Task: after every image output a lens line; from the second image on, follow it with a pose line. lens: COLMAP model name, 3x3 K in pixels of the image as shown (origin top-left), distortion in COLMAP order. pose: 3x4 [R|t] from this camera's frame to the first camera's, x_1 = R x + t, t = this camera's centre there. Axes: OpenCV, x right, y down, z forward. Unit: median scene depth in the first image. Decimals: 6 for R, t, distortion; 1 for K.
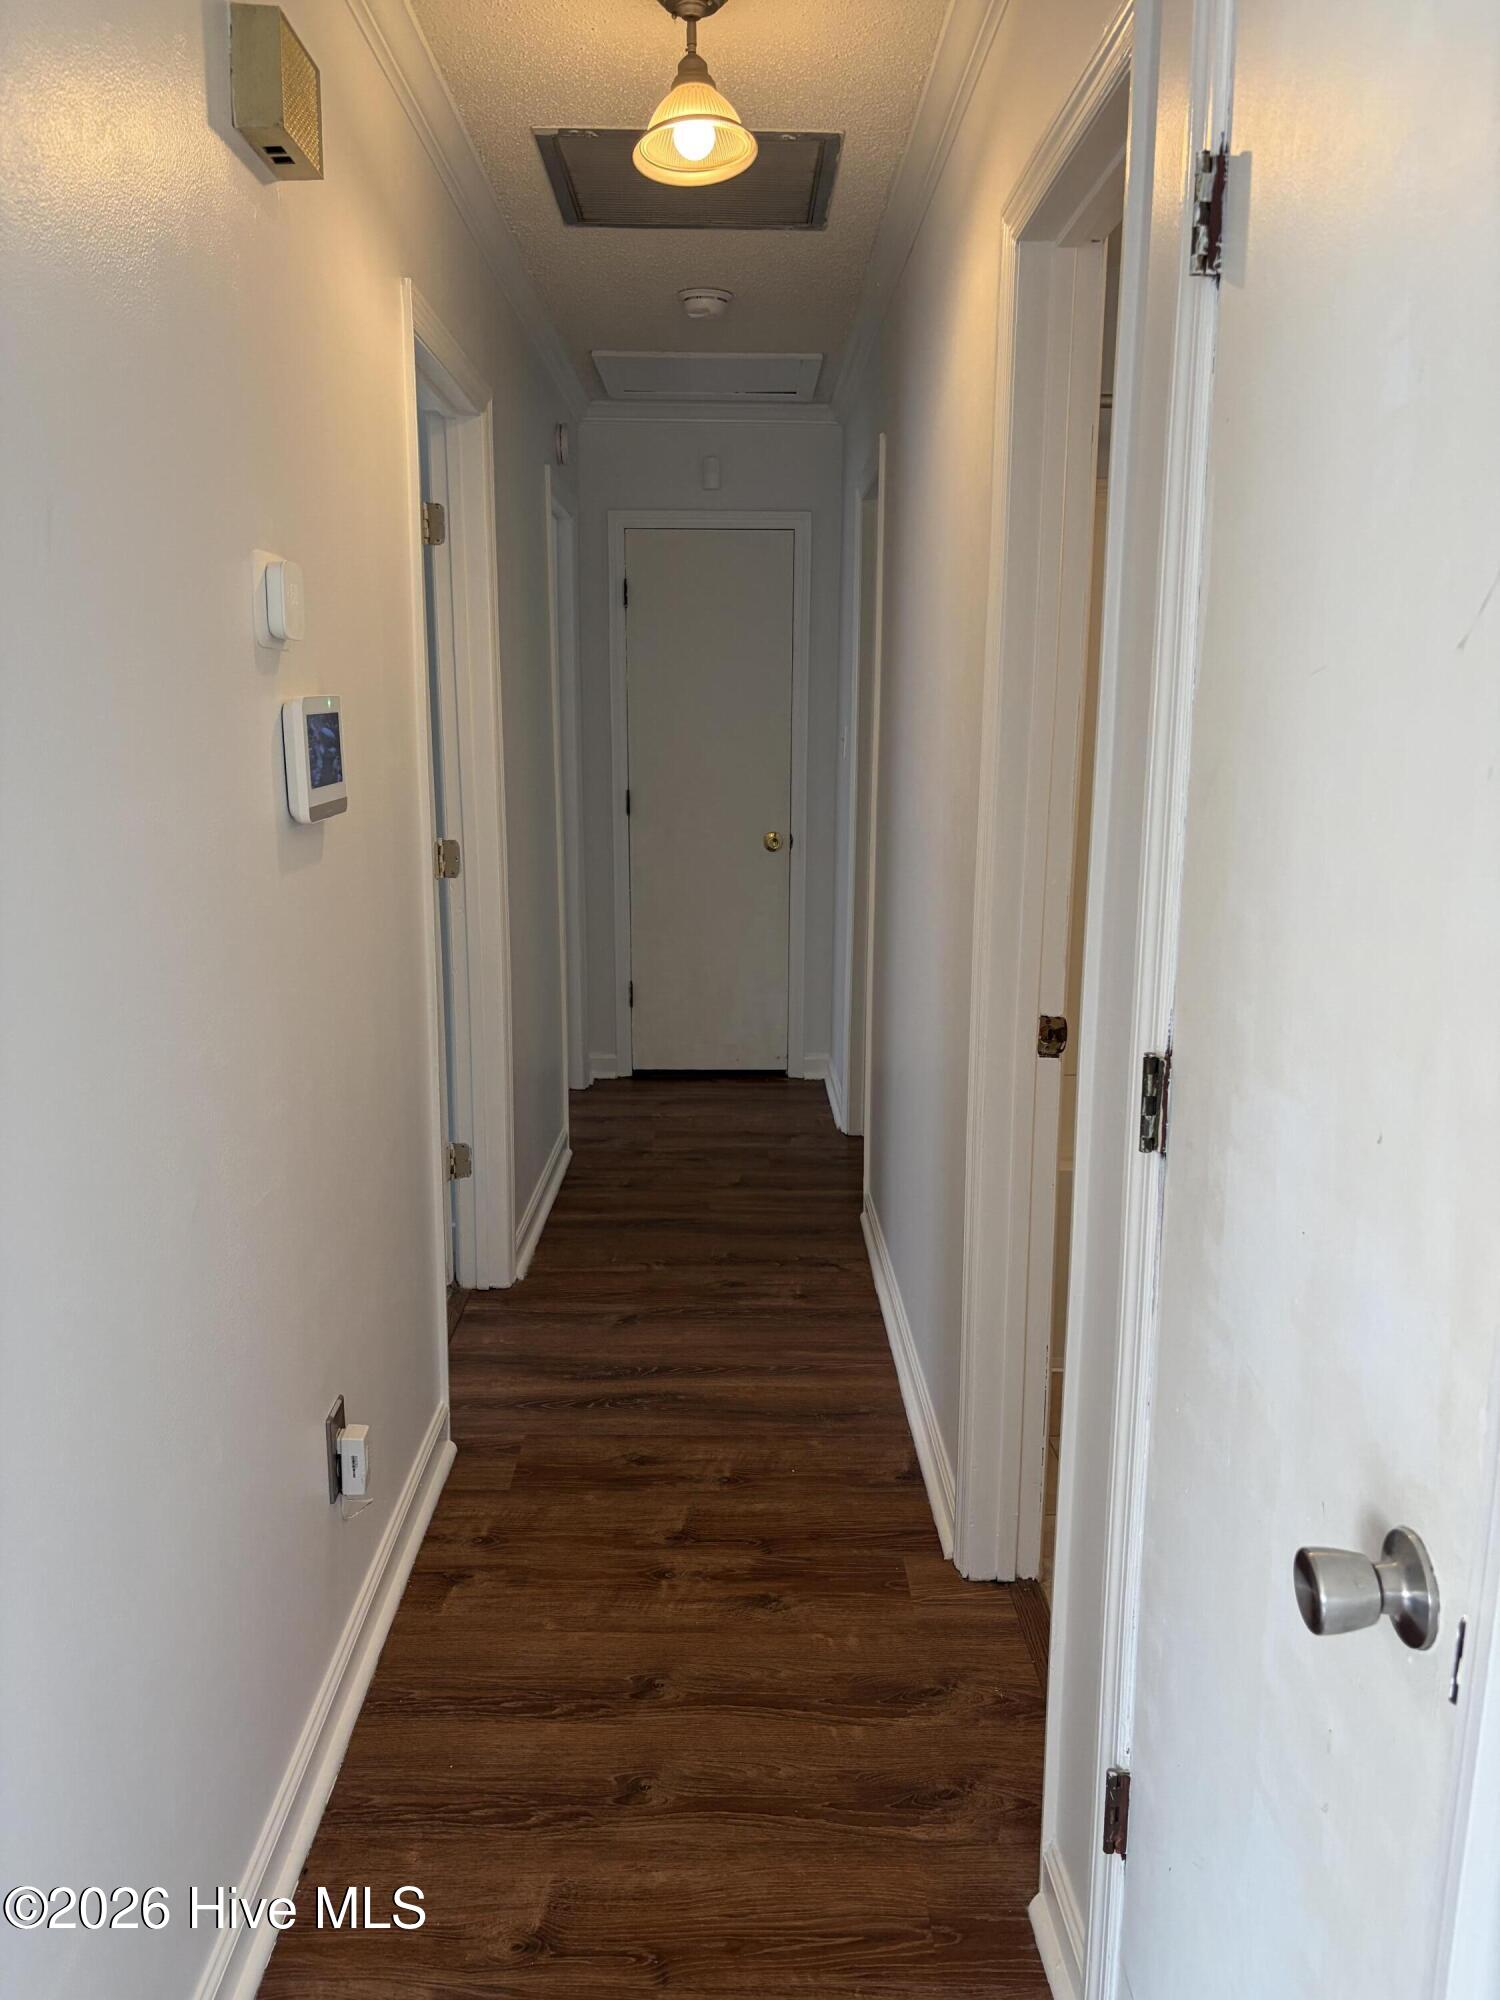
lens RADIAL K [[1545.7, 0, 763.0], [0, 1545.7, 1027.0], [0, 0, 1]] dist [0.052824, -0.059748]
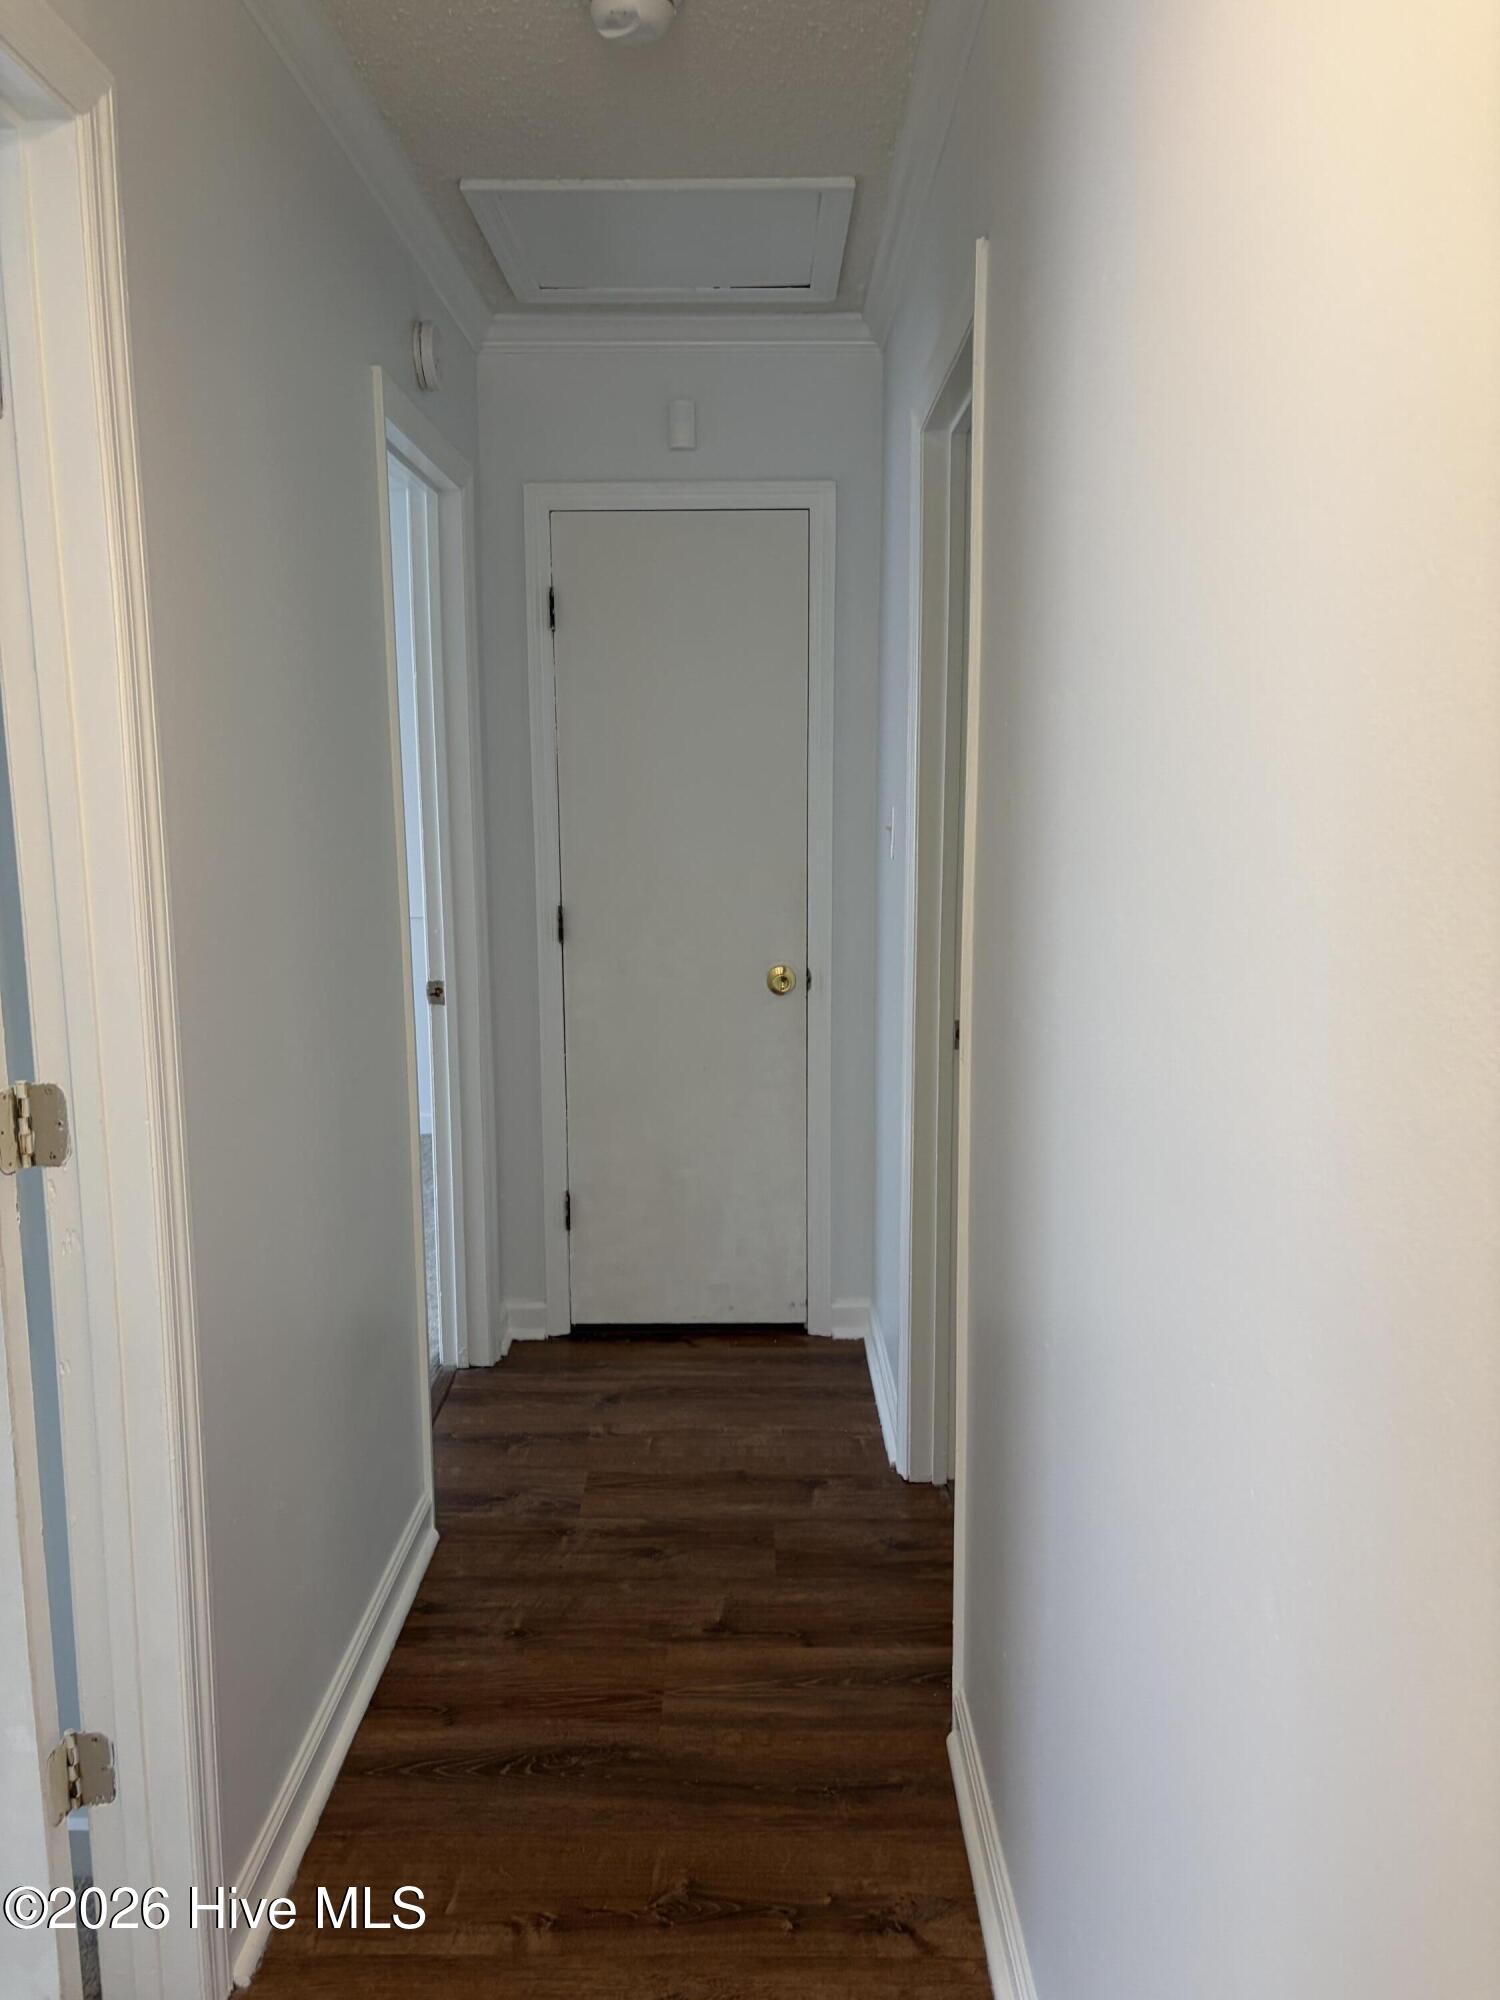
lens RADIAL K [[1545.7, 0, 749.9], [0, 1545.7, 1001.2], [0, 0, 1]] dist [0.052824, -0.059748]
pose [[0.999738, -0.008212, -0.021369, 0.007954], [0.006945, 0.998253, -0.058679, -0.080422], [0.021813, 0.058516, 0.998048, 0.382454]]
